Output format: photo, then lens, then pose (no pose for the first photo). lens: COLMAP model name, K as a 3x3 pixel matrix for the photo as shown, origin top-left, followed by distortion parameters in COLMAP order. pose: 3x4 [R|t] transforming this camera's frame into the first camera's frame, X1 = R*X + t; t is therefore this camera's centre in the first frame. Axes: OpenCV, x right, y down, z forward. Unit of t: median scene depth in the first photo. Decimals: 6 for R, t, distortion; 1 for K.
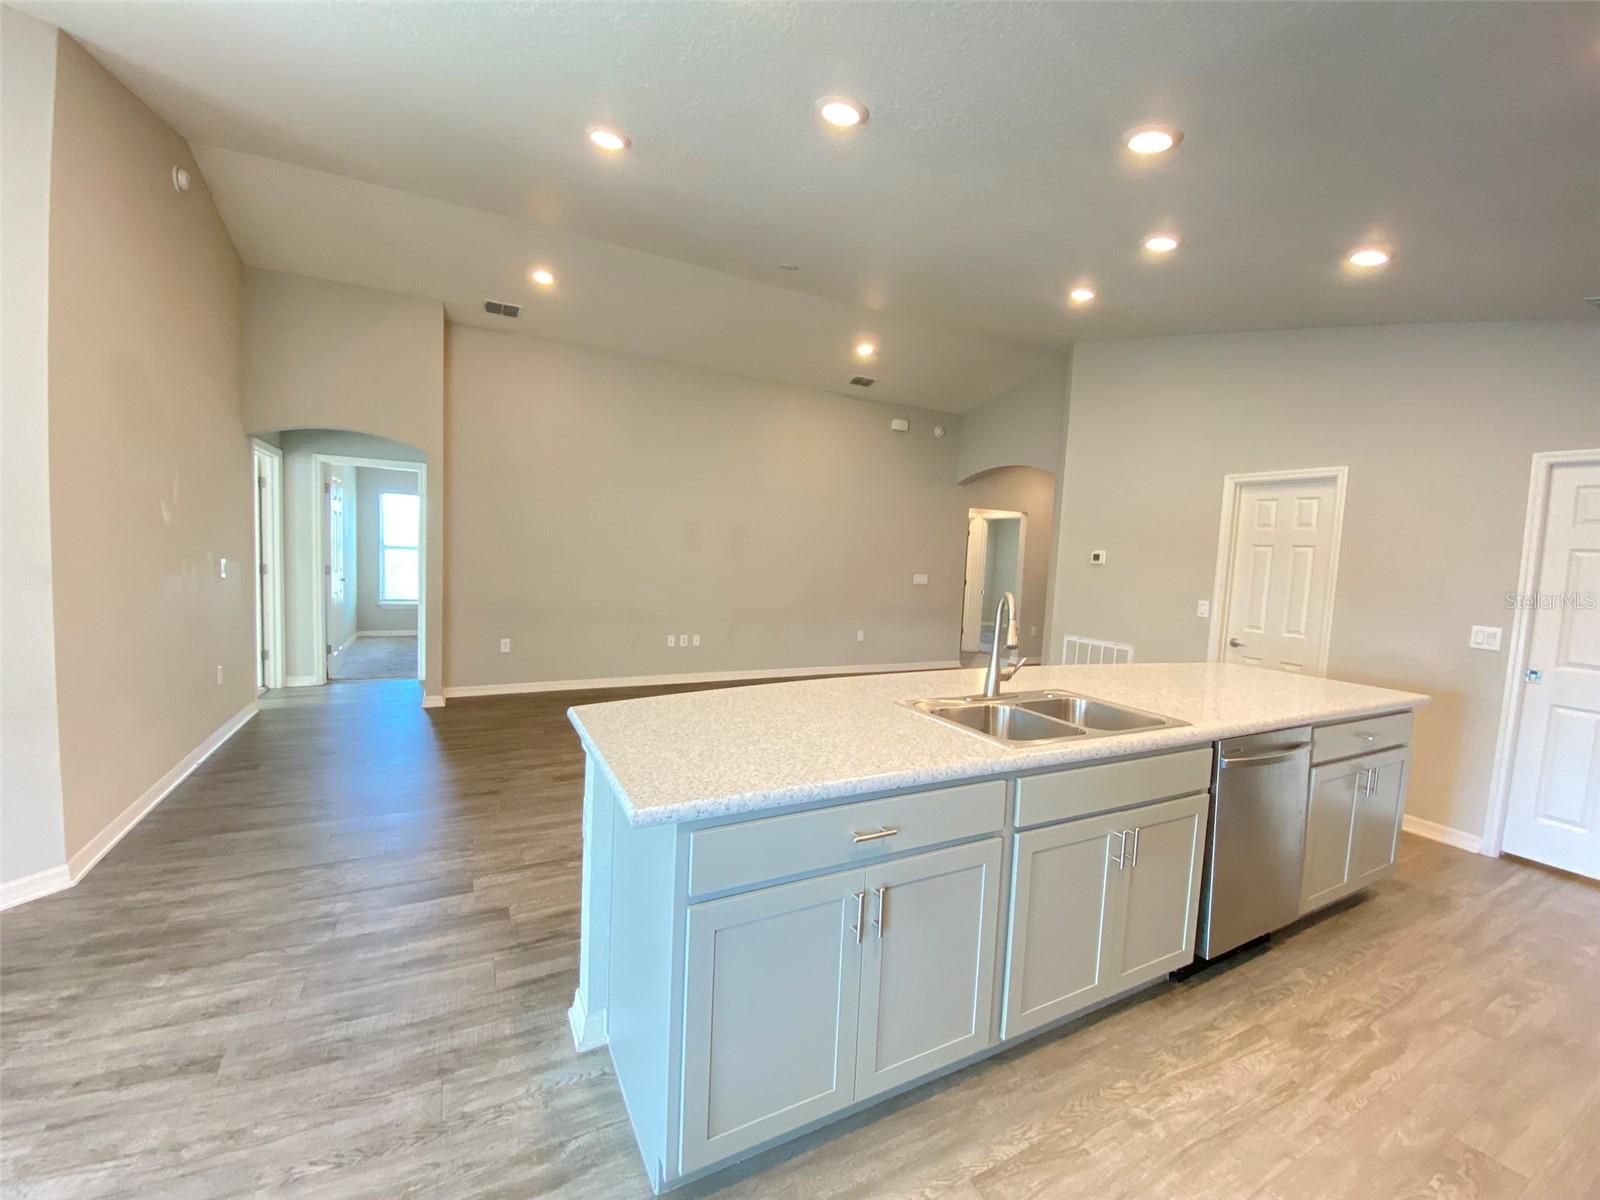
lens RADIAL K [[650.7, 0, 800.0], [0, 650.7, 600.0], [0, 0, 1]] dist [0.023711, -0.021694]
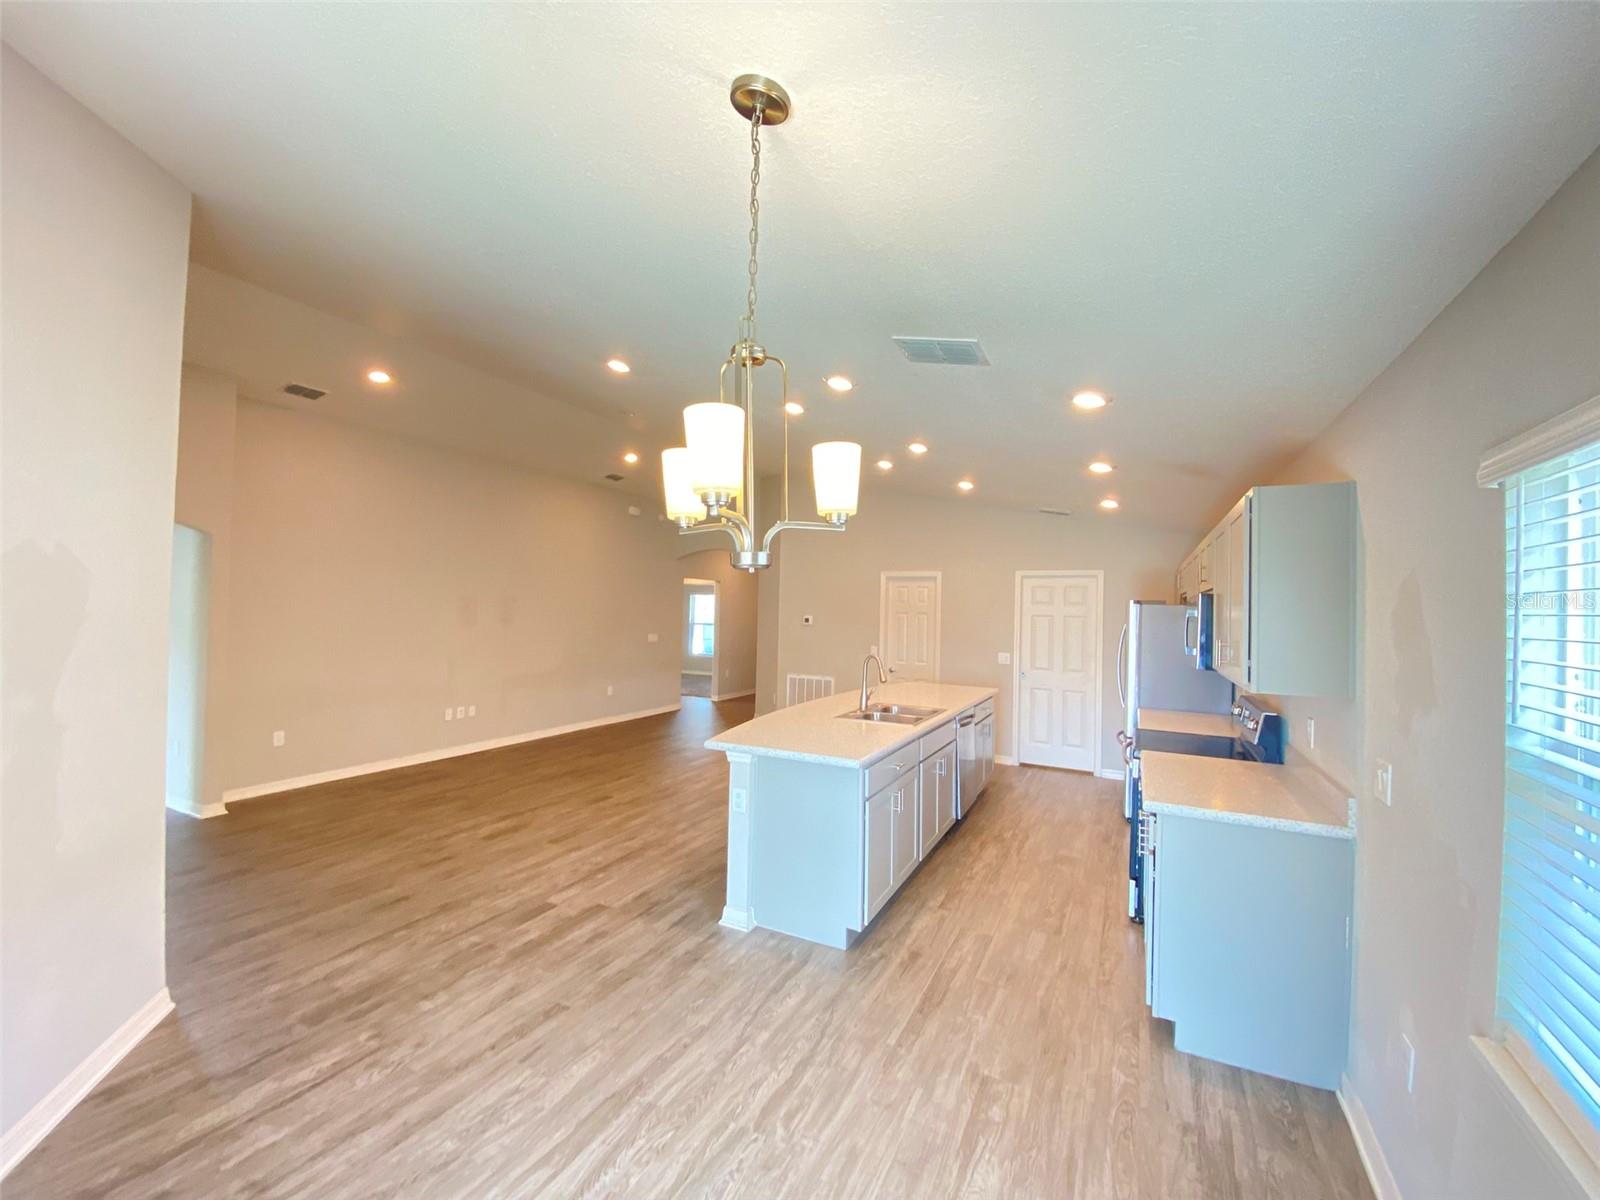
lens RADIAL K [[650.7, 0, 800.0], [0, 650.7, 600.0], [0, 0, 1]] dist [0.023711, -0.021694]
pose [[0.816253, -0.019432, 0.577367, -0.950919], [0.058497, 0.997077, -0.049143, -0.090754], [-0.574725, 0.073887, 0.815004, -0.465006]]
